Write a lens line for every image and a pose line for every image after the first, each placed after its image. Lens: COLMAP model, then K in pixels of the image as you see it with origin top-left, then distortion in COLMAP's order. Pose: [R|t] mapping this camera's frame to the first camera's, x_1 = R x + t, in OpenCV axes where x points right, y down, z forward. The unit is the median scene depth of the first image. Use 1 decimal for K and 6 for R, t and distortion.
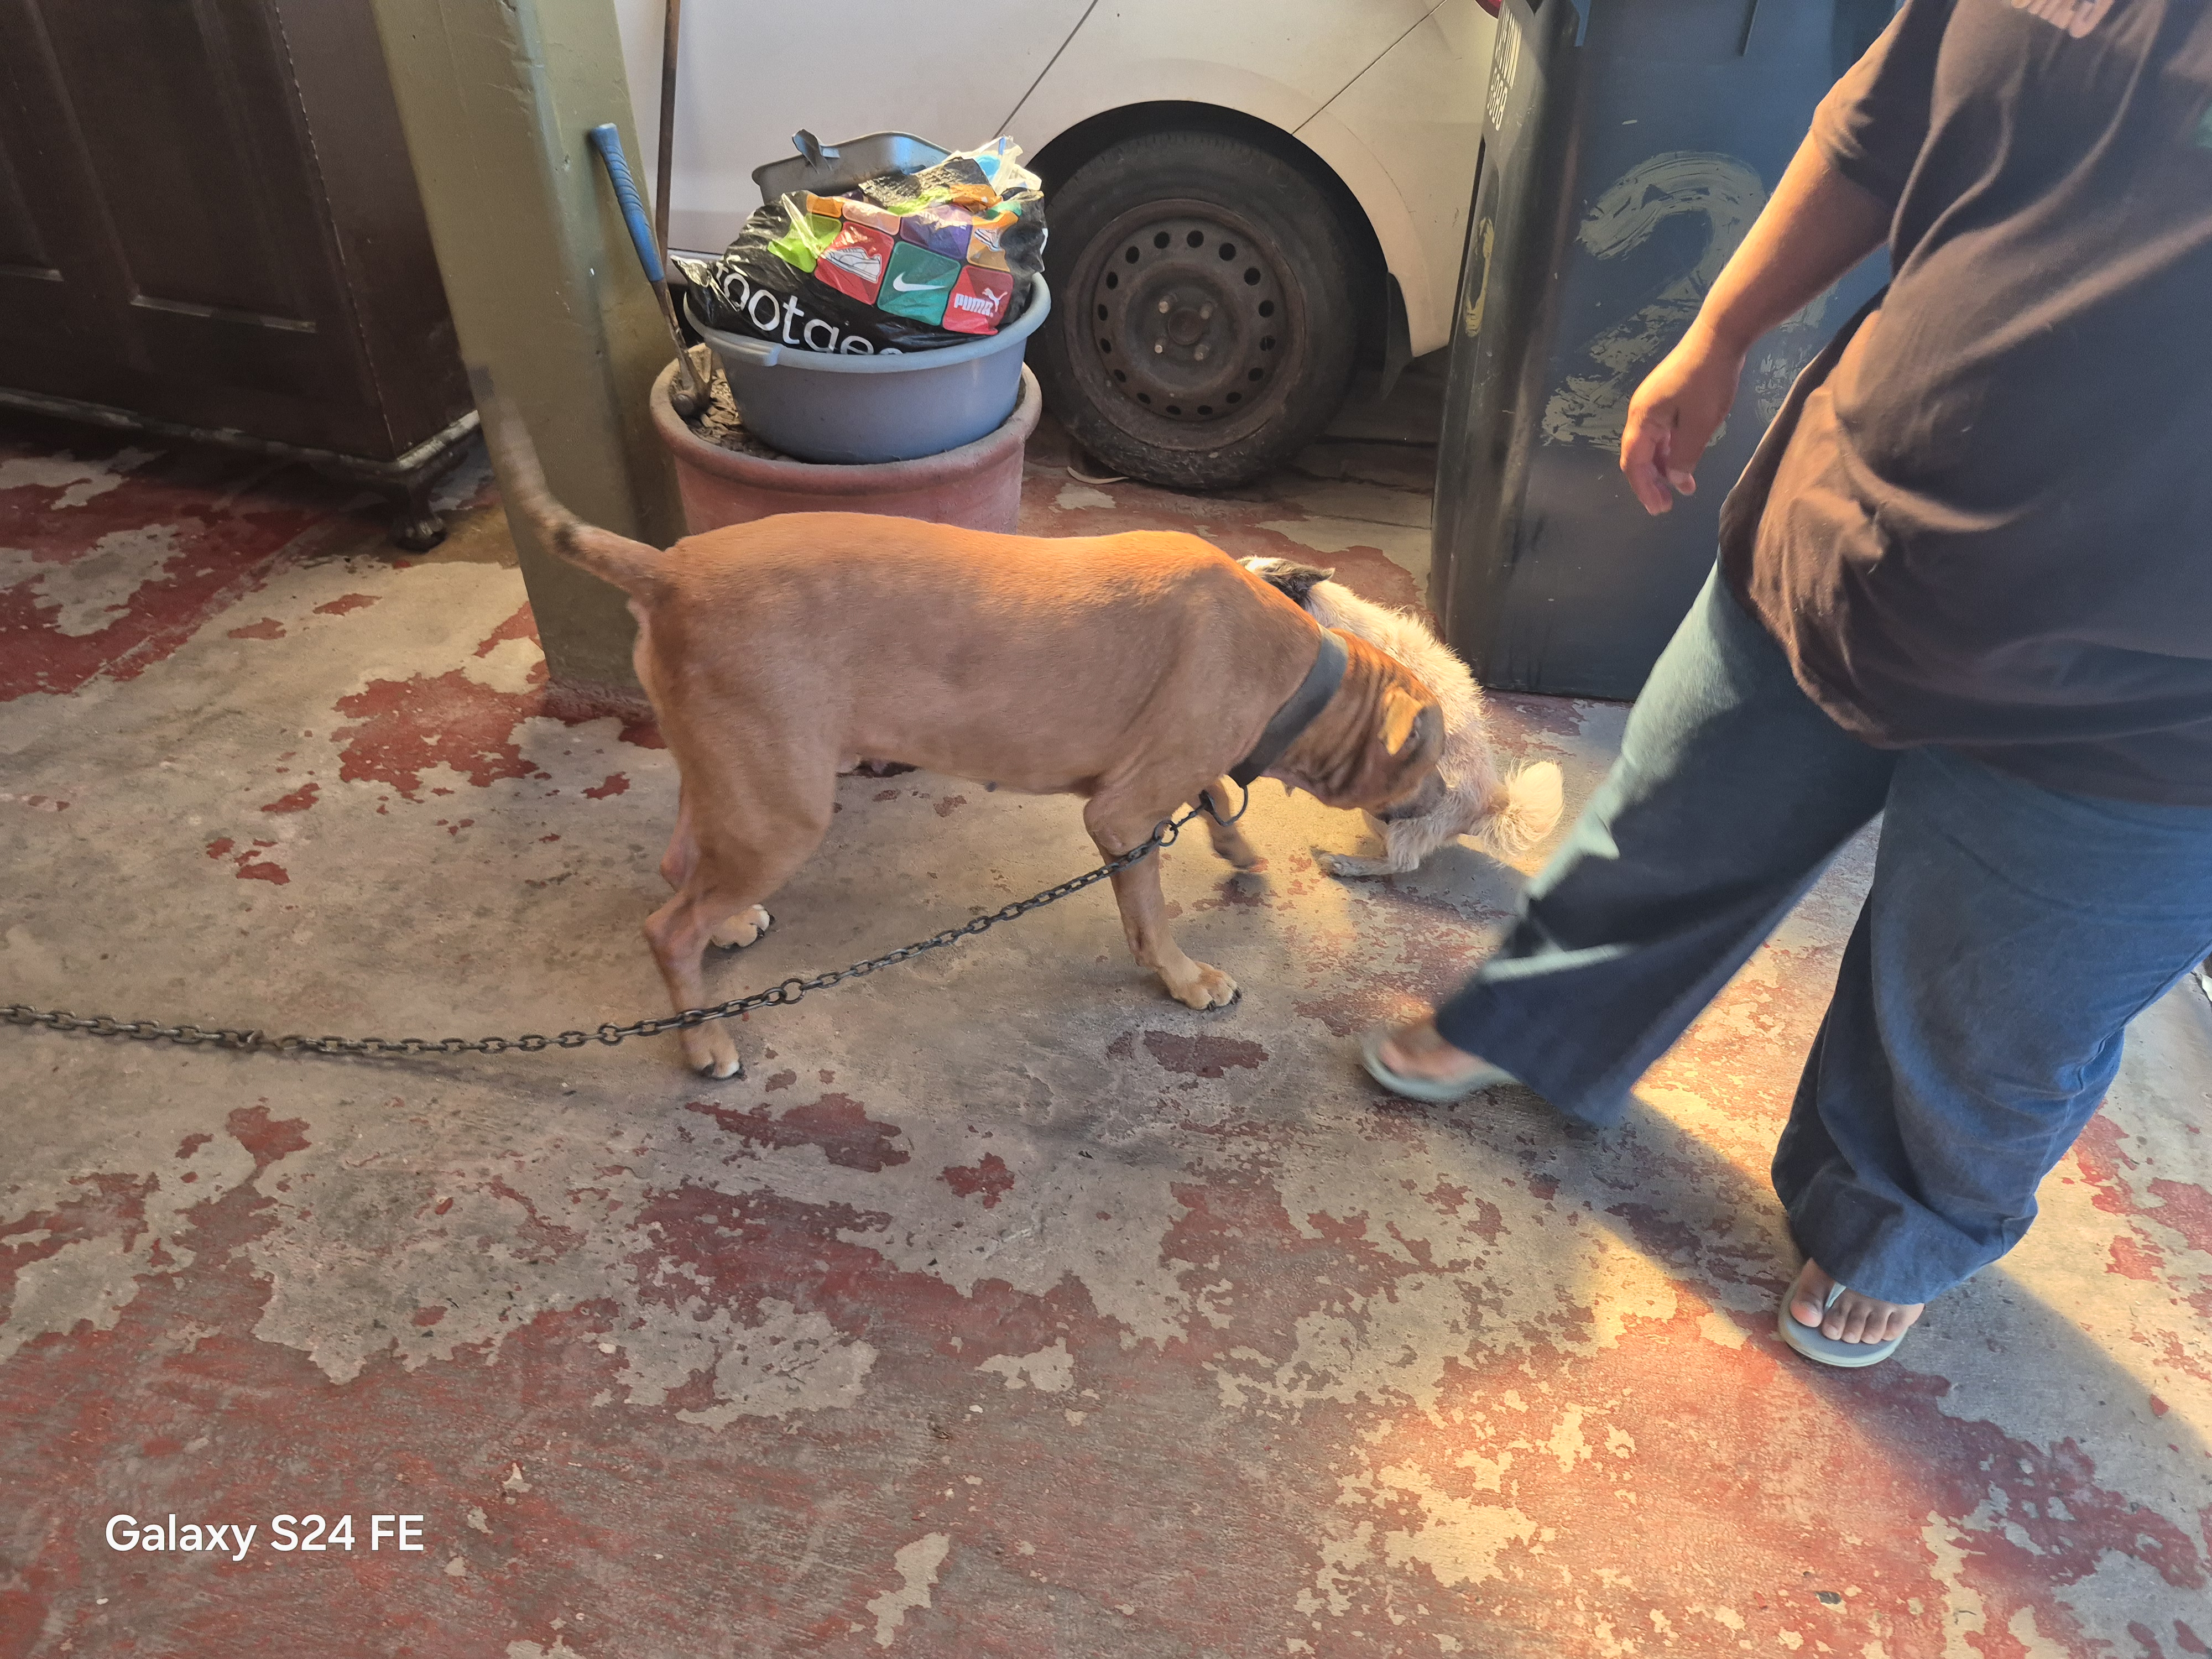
lens RADIAL K [[1515.6, 0, 1114.3], [0, 1515.6, 826.2], [0, 0, 1]] dist [0.002673, -0.006623]
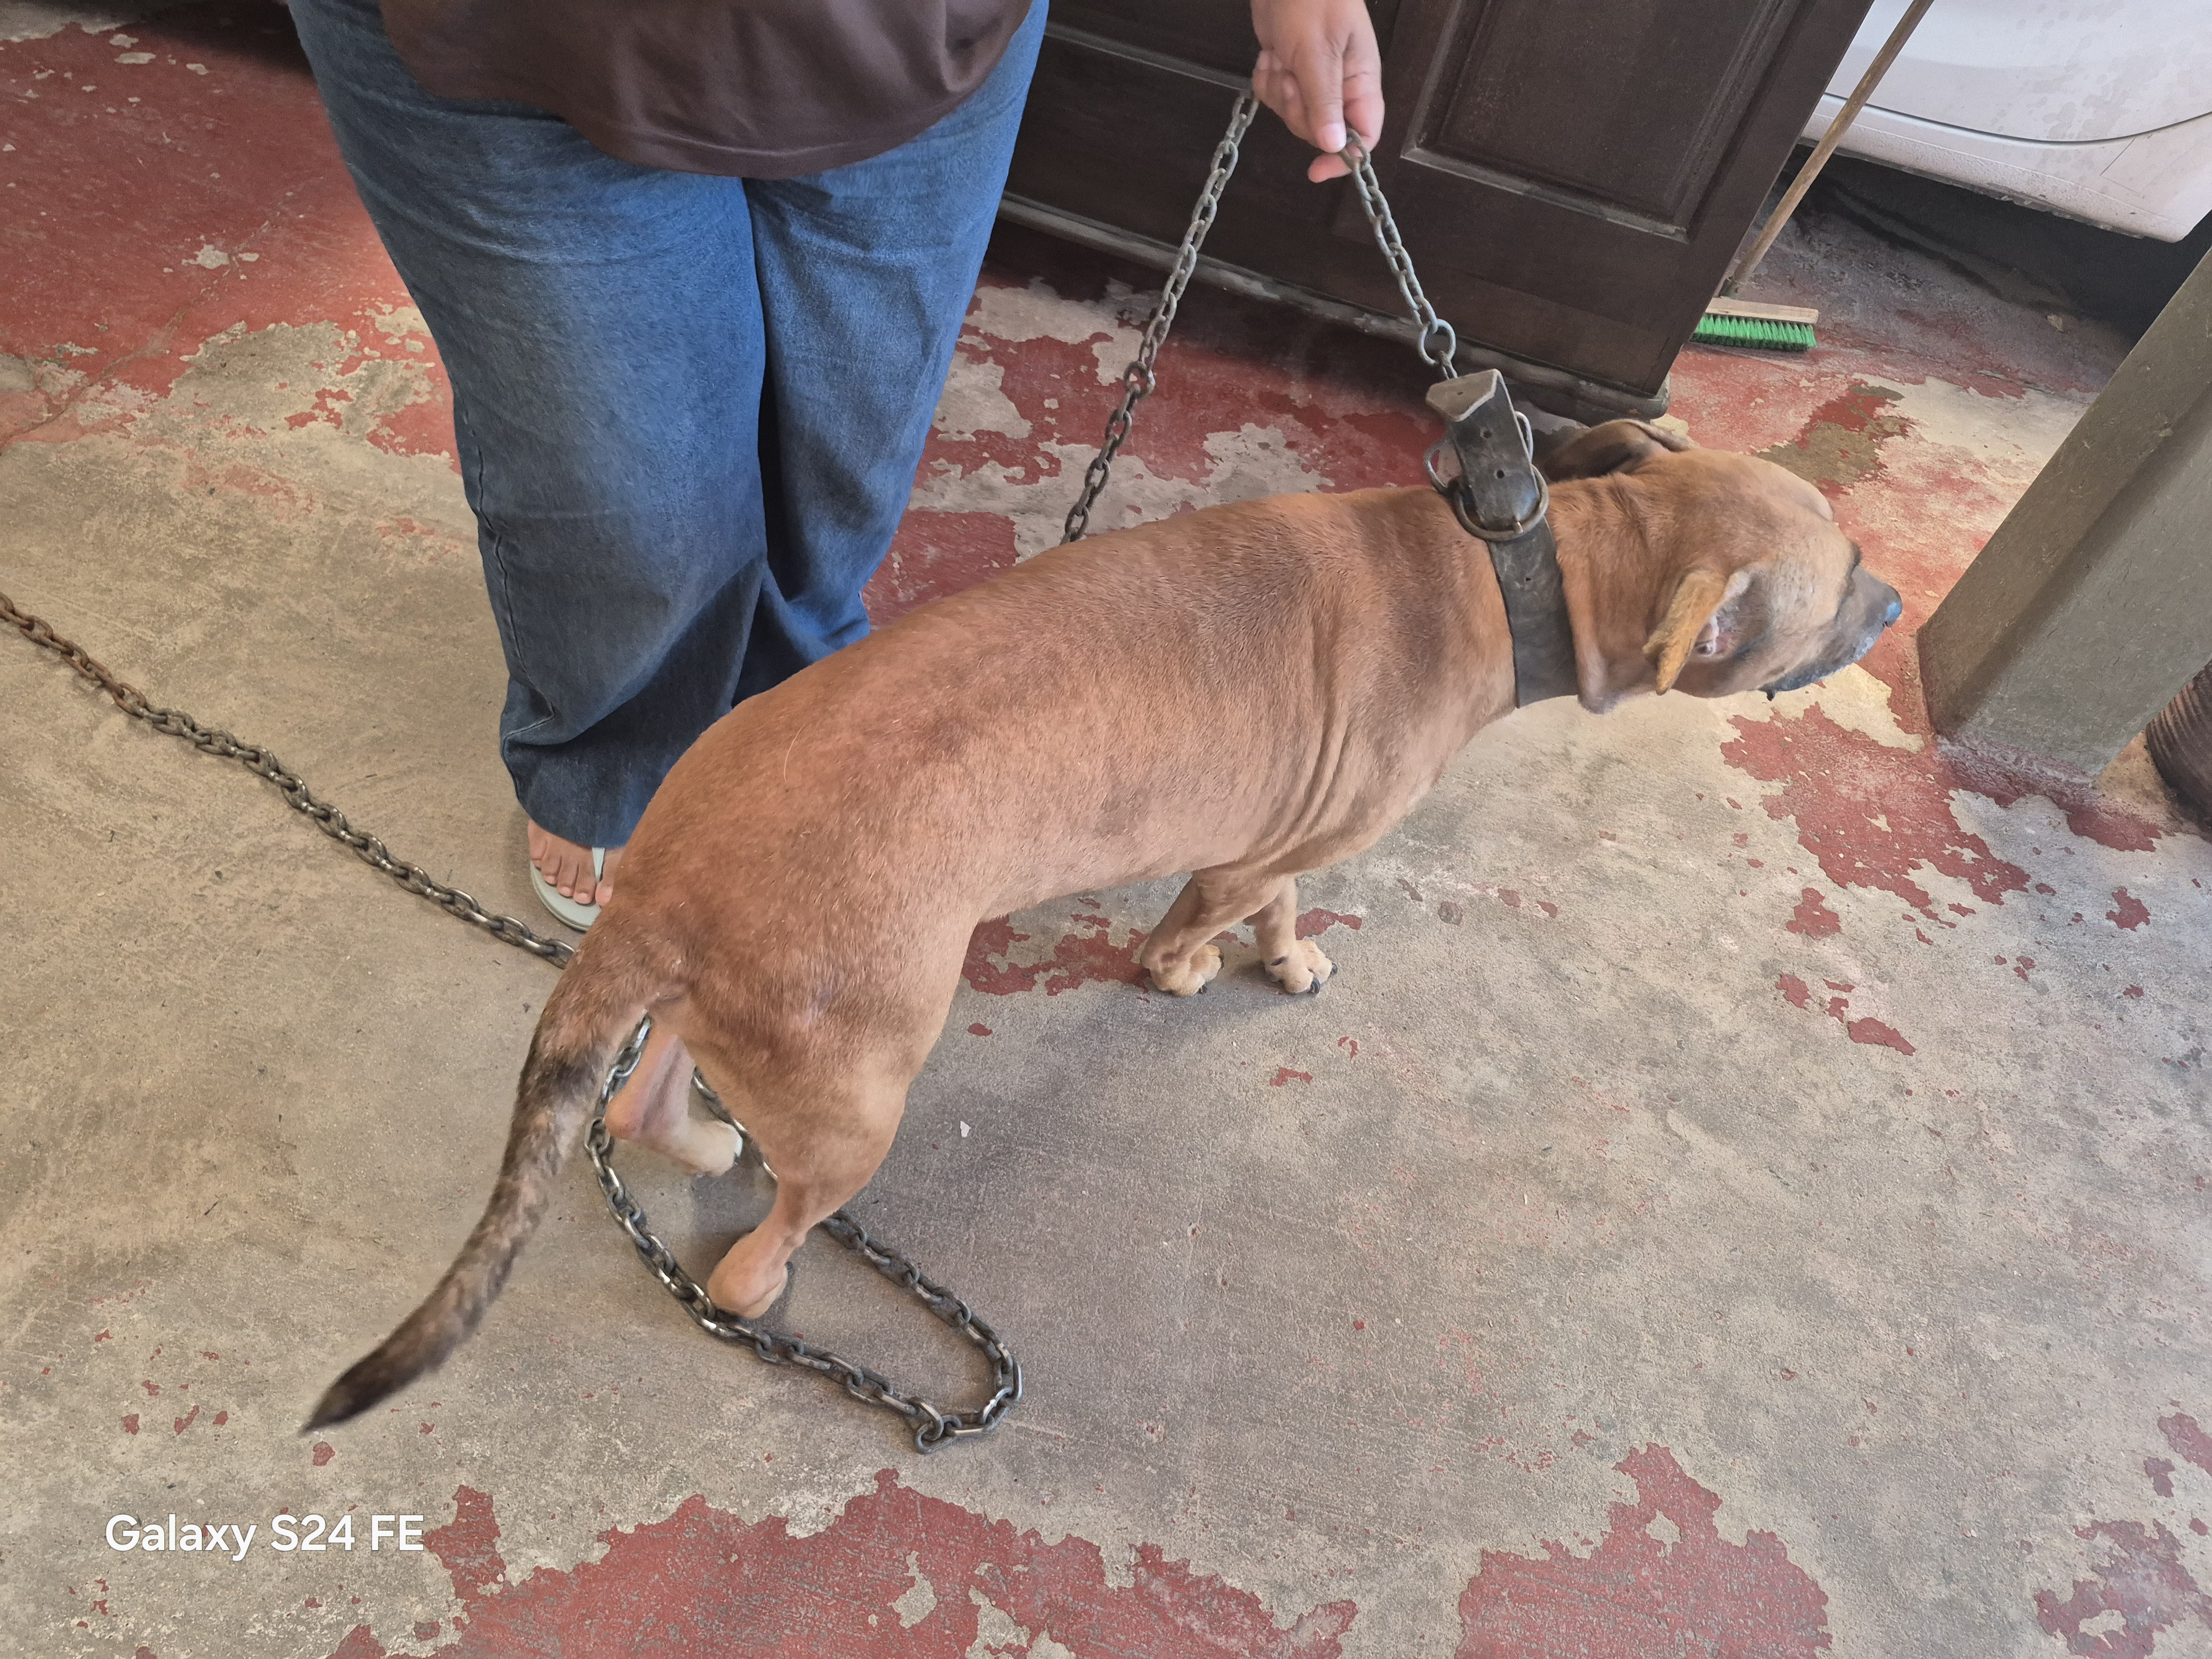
lens RADIAL K [[1515.6, 0, 1105.1], [0, 1515.6, 831.9], [0, 0, 1]] dist [0.002673, -0.006623]
pose [[0.991224, 0.066584, 0.114202, -0.989533], [-0.090352, 0.971849, 0.217593, -0.198839], [-0.096499, -0.226002, 0.969335, 0.251529]]
